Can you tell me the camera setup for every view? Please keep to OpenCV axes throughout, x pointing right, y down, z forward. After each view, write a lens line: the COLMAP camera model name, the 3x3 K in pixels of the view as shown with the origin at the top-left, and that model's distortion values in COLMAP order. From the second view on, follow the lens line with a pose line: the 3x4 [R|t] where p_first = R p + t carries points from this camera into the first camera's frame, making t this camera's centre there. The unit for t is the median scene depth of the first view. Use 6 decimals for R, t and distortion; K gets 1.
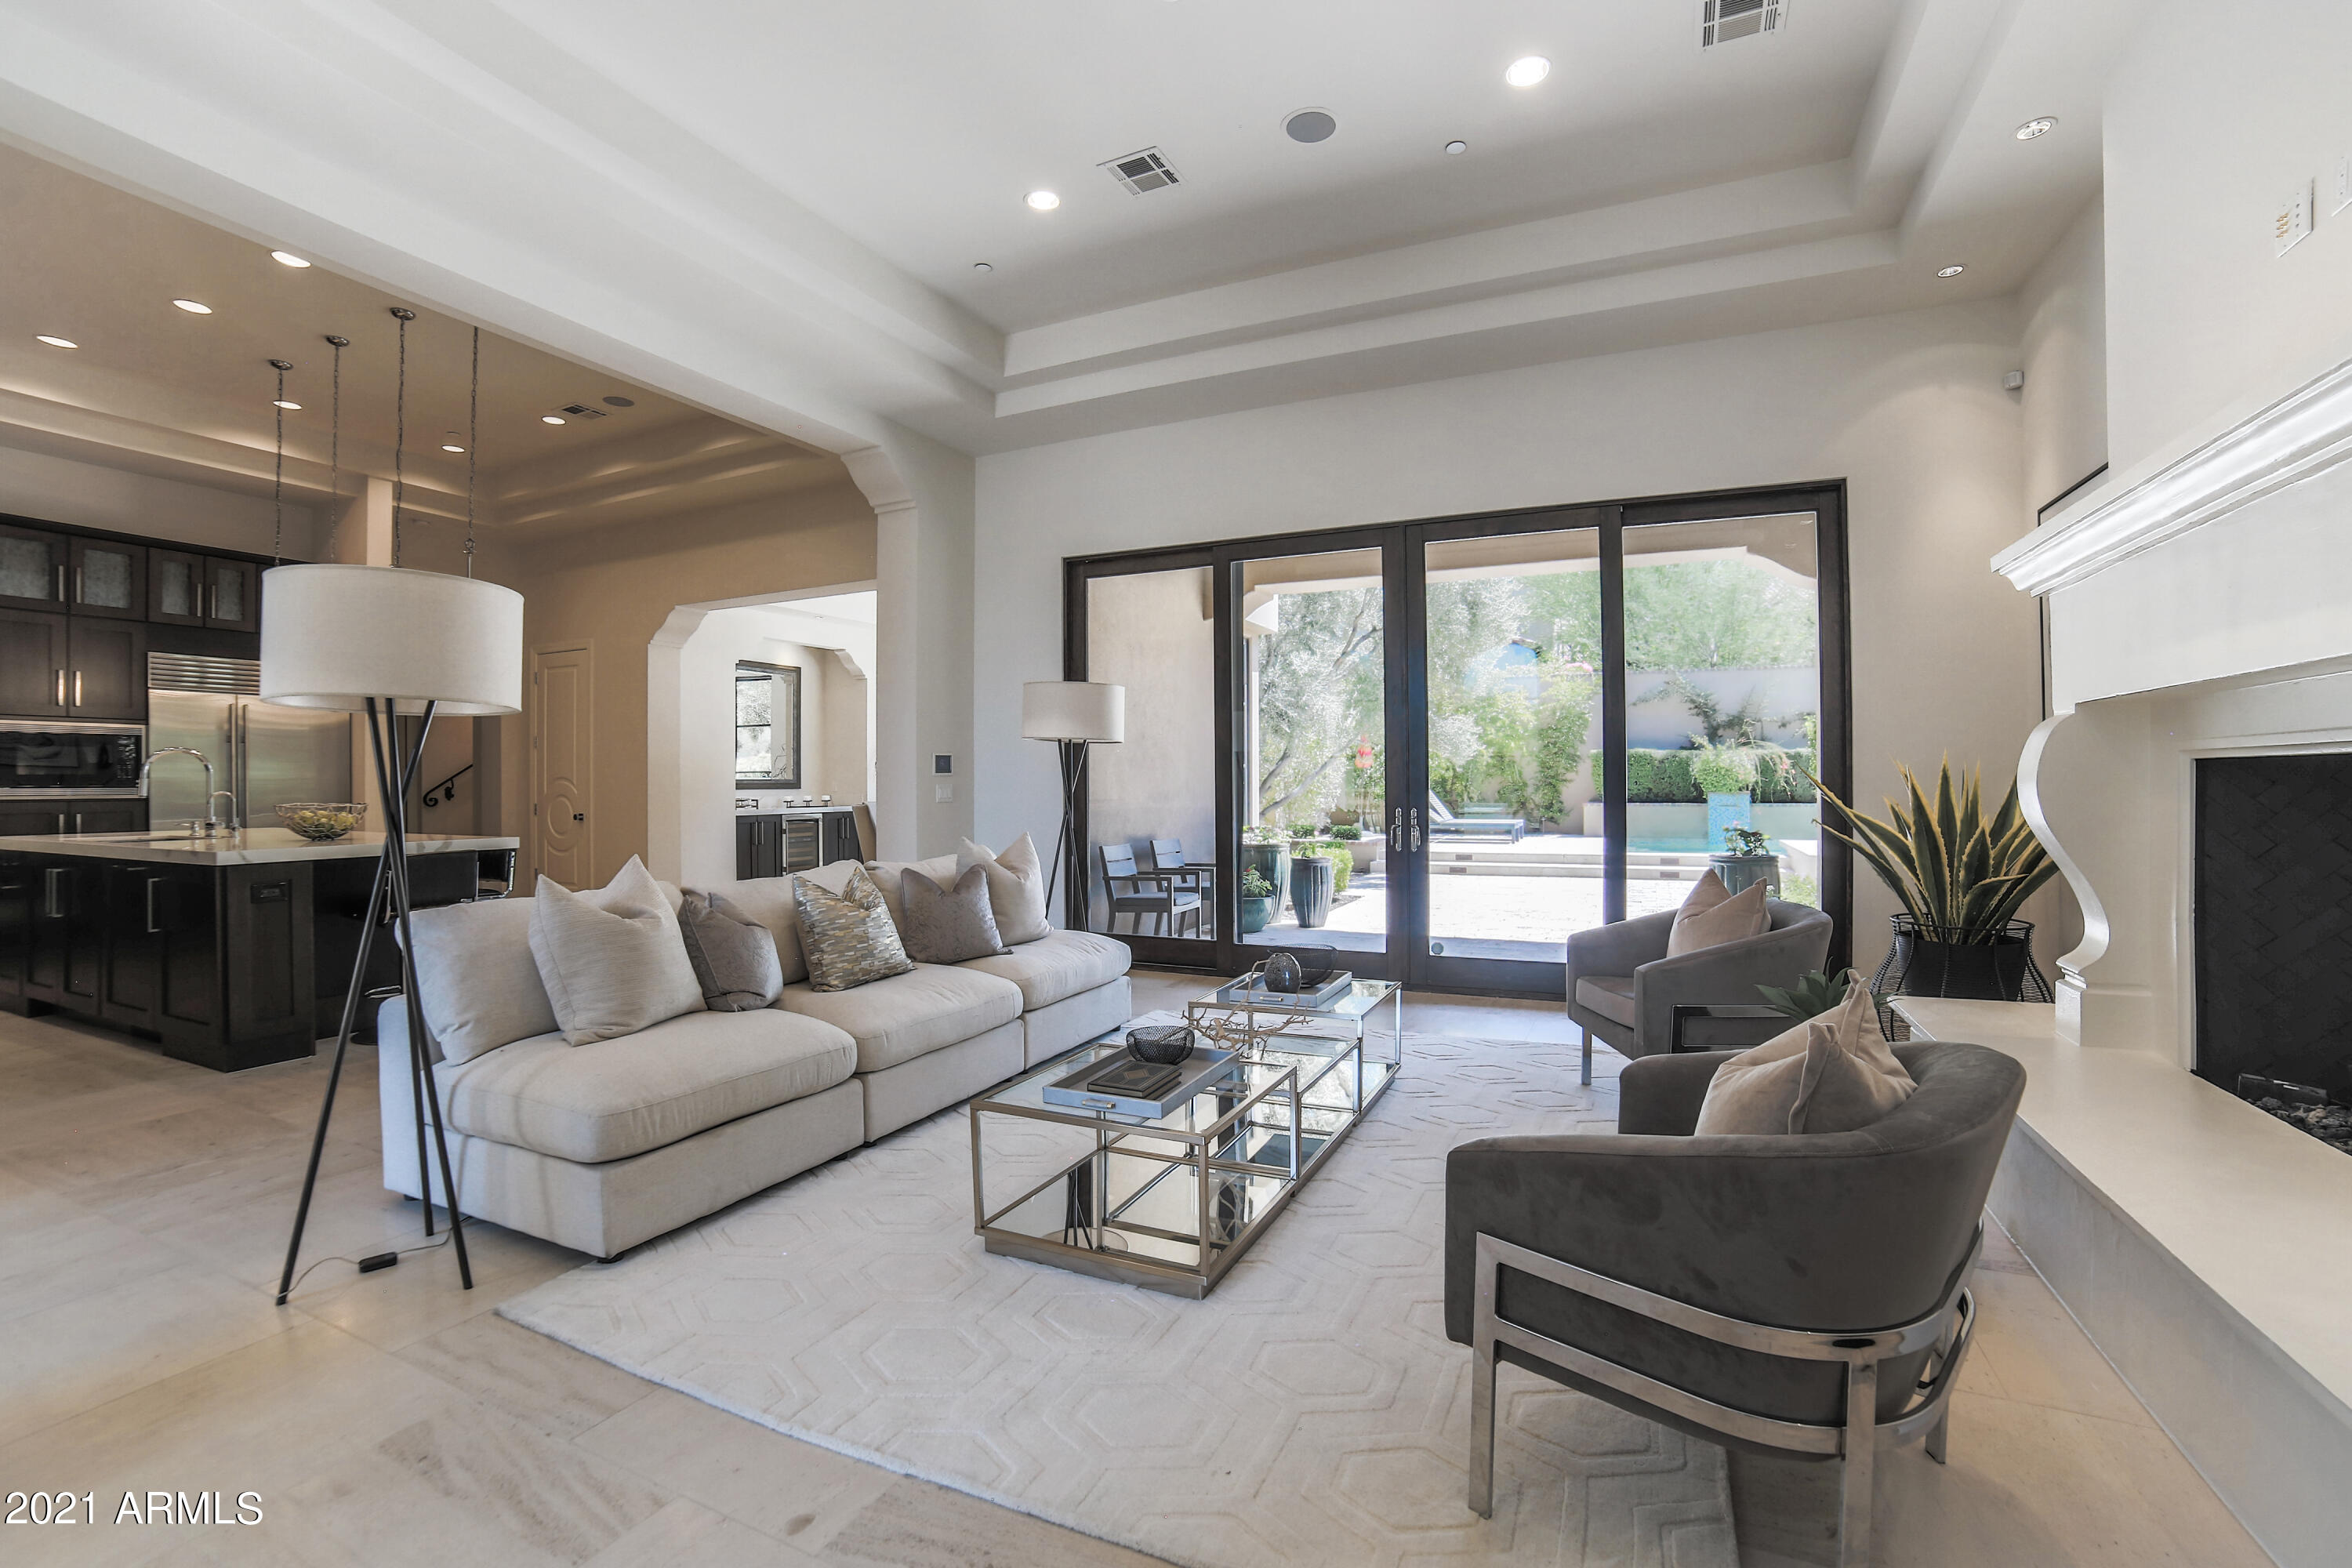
lens RADIAL K [[1034.8, 0, 1172.8], [0, 1034.8, 777.8], [0, 0, 1]] dist [-0.105389, 0.039385]
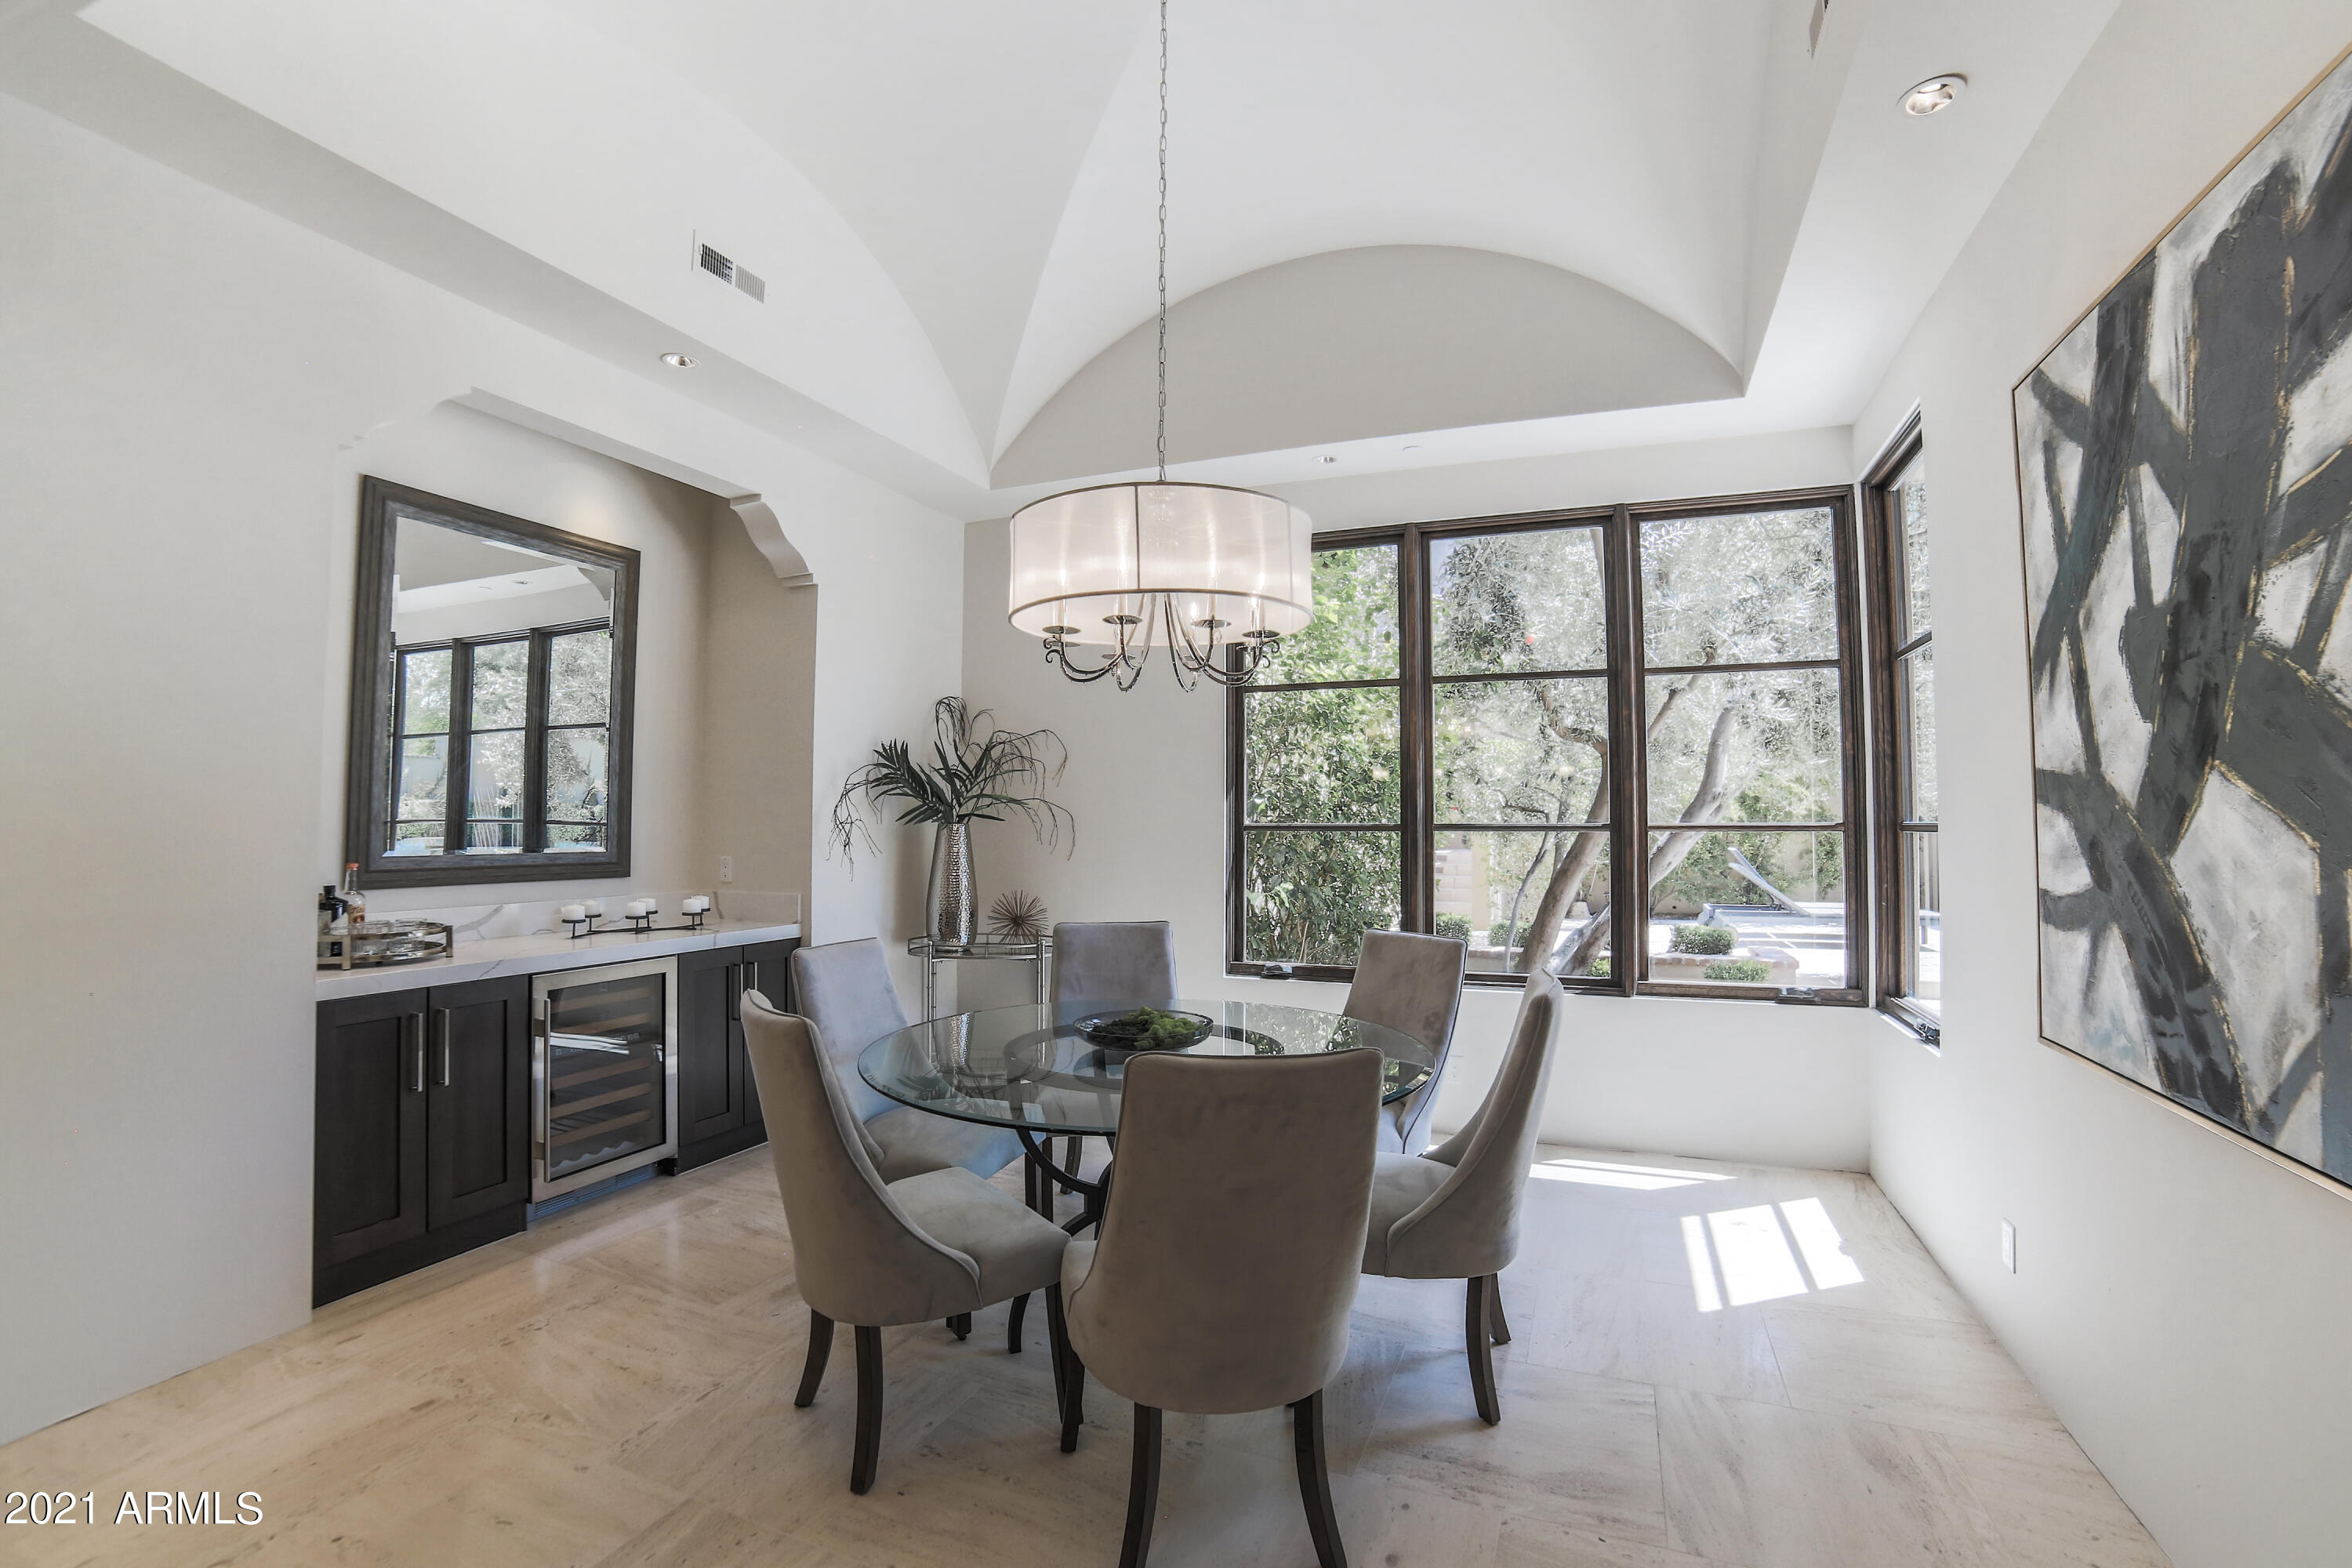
lens RADIAL K [[1055.3, 0, 1181.3], [0, 1055.3, 774.8], [0, 0, 1]] dist [-0.066575, 0.000147]
pose [[0.998860, 0.009704, 0.046739, -0.189950], [-0.007749, 0.999095, -0.041823, -0.012544], [-0.047102, 0.041413, 0.998031, 0.638410]]
